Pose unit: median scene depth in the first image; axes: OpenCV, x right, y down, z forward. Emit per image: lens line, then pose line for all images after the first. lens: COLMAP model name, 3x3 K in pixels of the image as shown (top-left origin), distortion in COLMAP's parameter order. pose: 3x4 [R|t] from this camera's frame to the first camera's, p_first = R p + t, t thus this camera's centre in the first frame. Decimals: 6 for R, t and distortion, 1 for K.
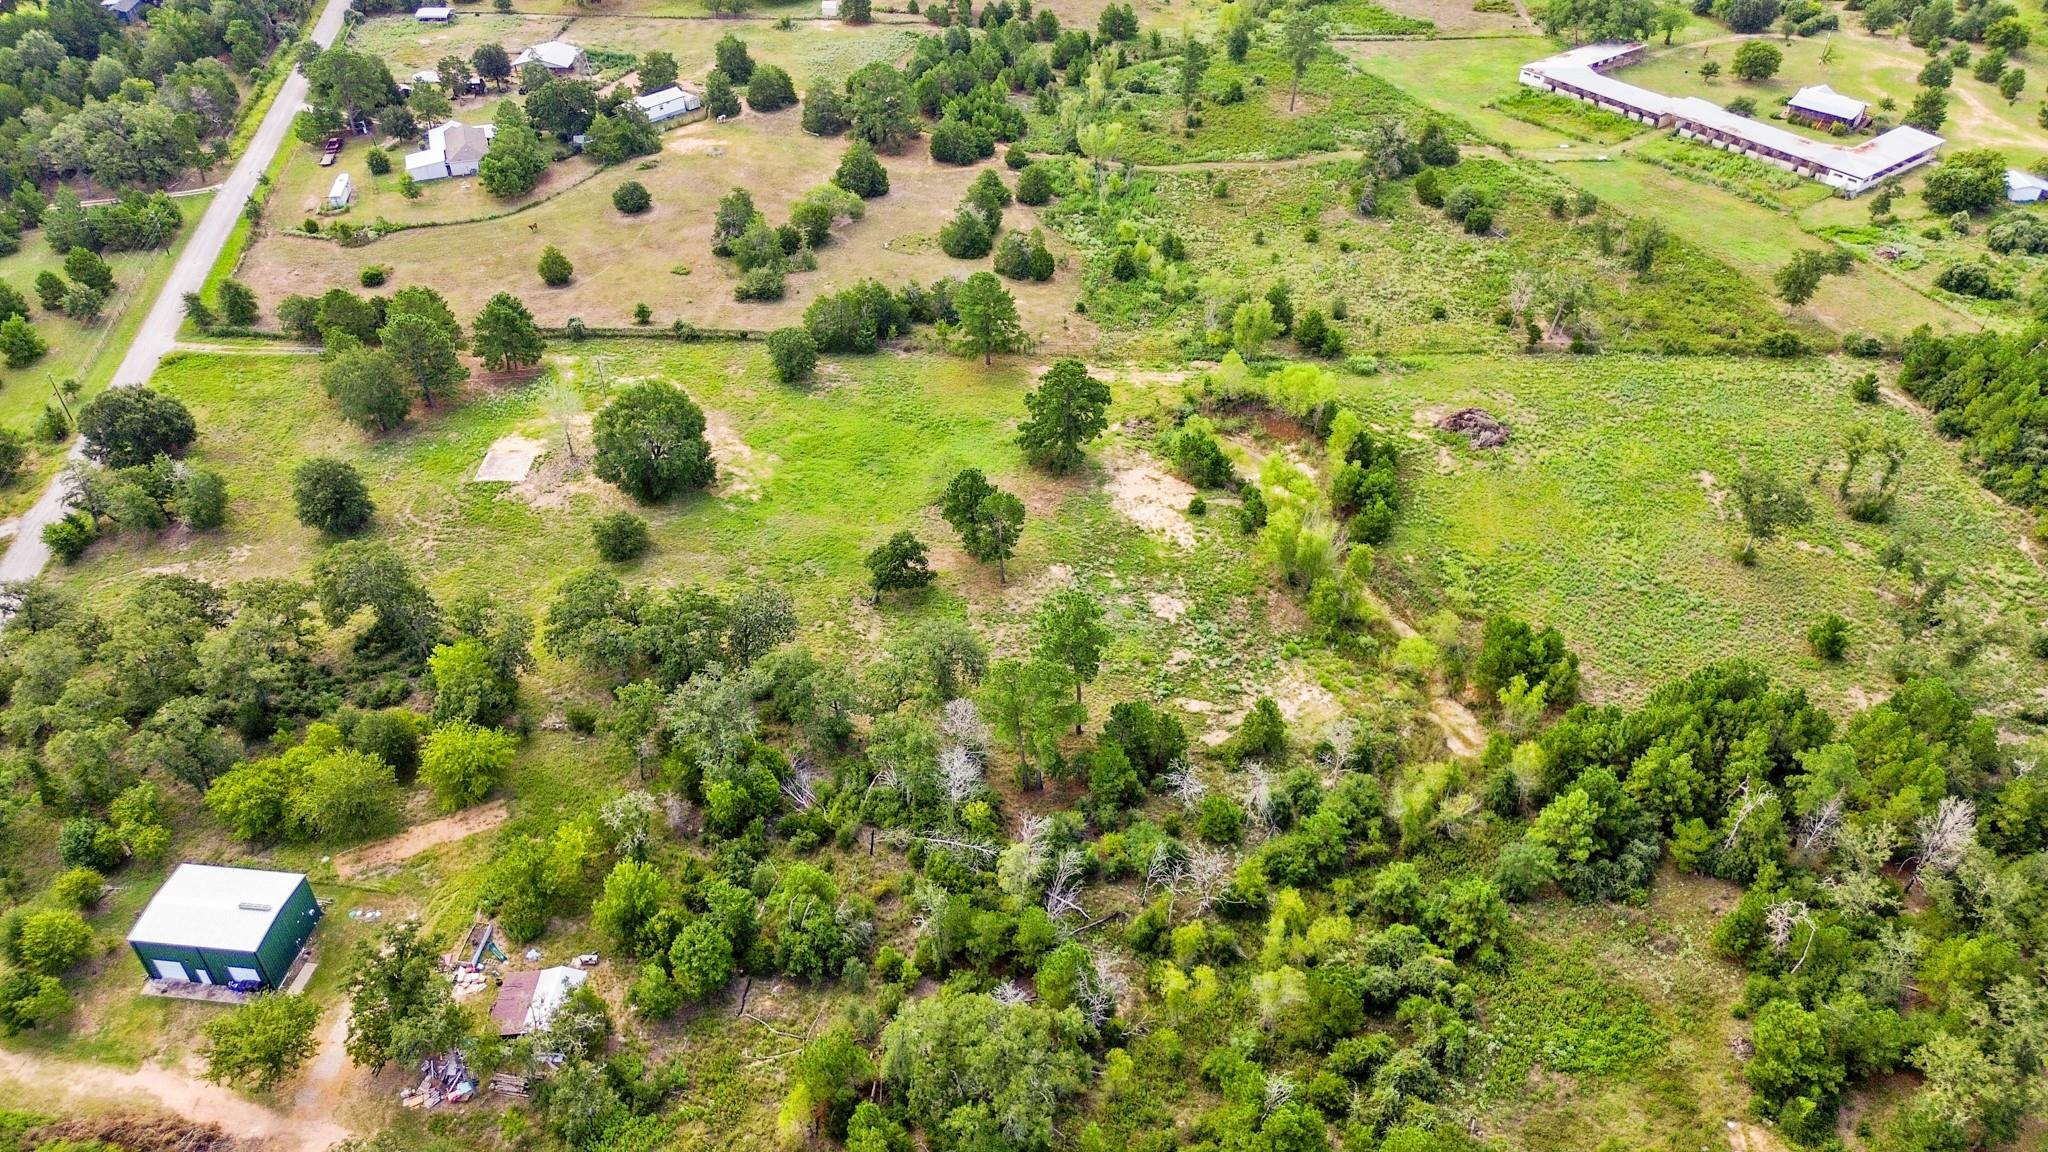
lens RADIAL K [[1456.0, 0, 1024.0], [0, 1456.0, 576.0], [0, 0, 1]] dist [0.031491, -0.007995]
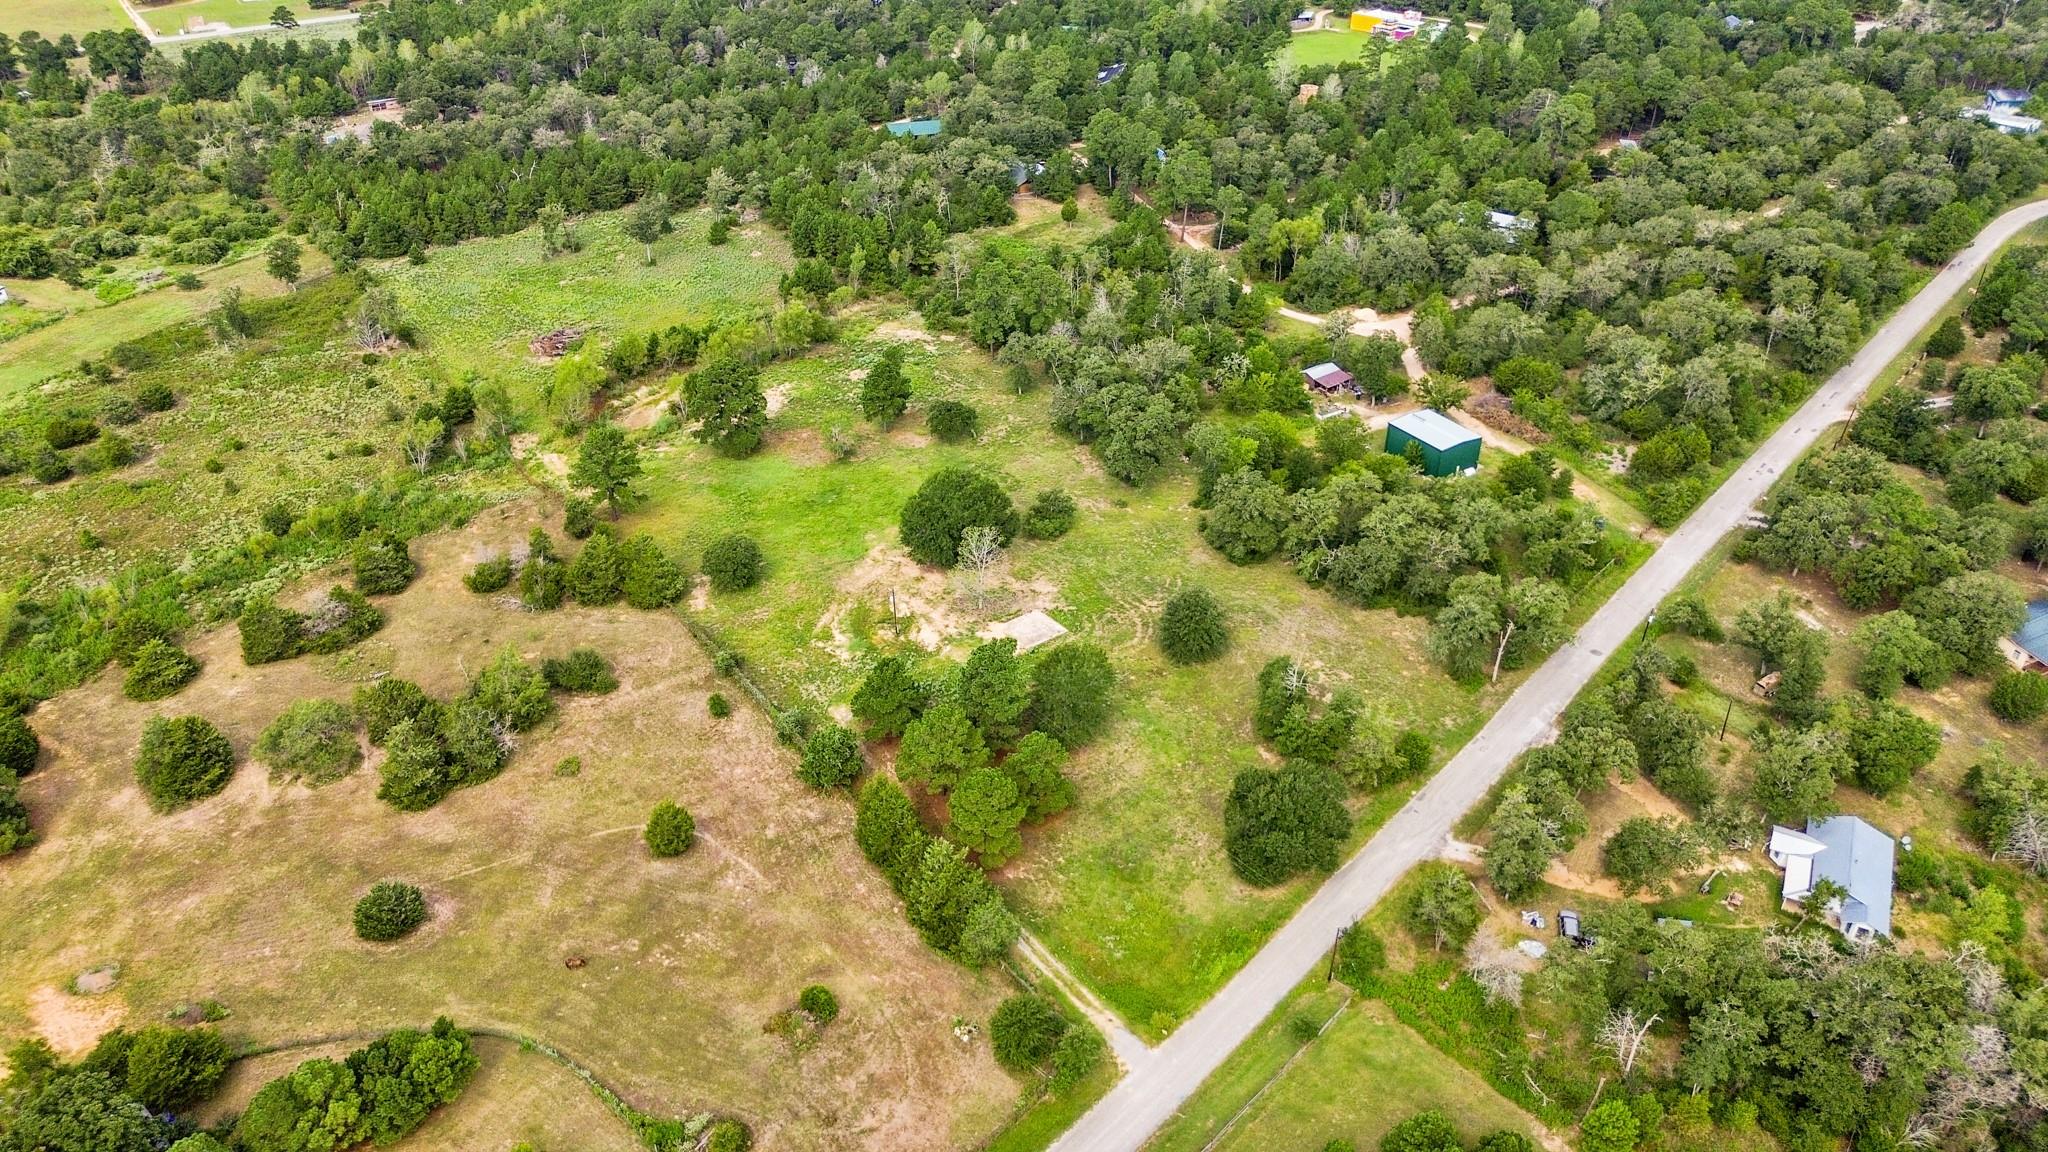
lens RADIAL K [[1443.1, 0, 1024.0], [0, 1443.1, 576.0], [0, 0, 1]] dist [0.064564, -0.056513]
pose [[-0.614037, -0.417759, 0.669653, -0.854495], [0.494561, 0.457574, 0.738942, -0.705228], [-0.615116, 0.784923, -0.074360, 0.903469]]
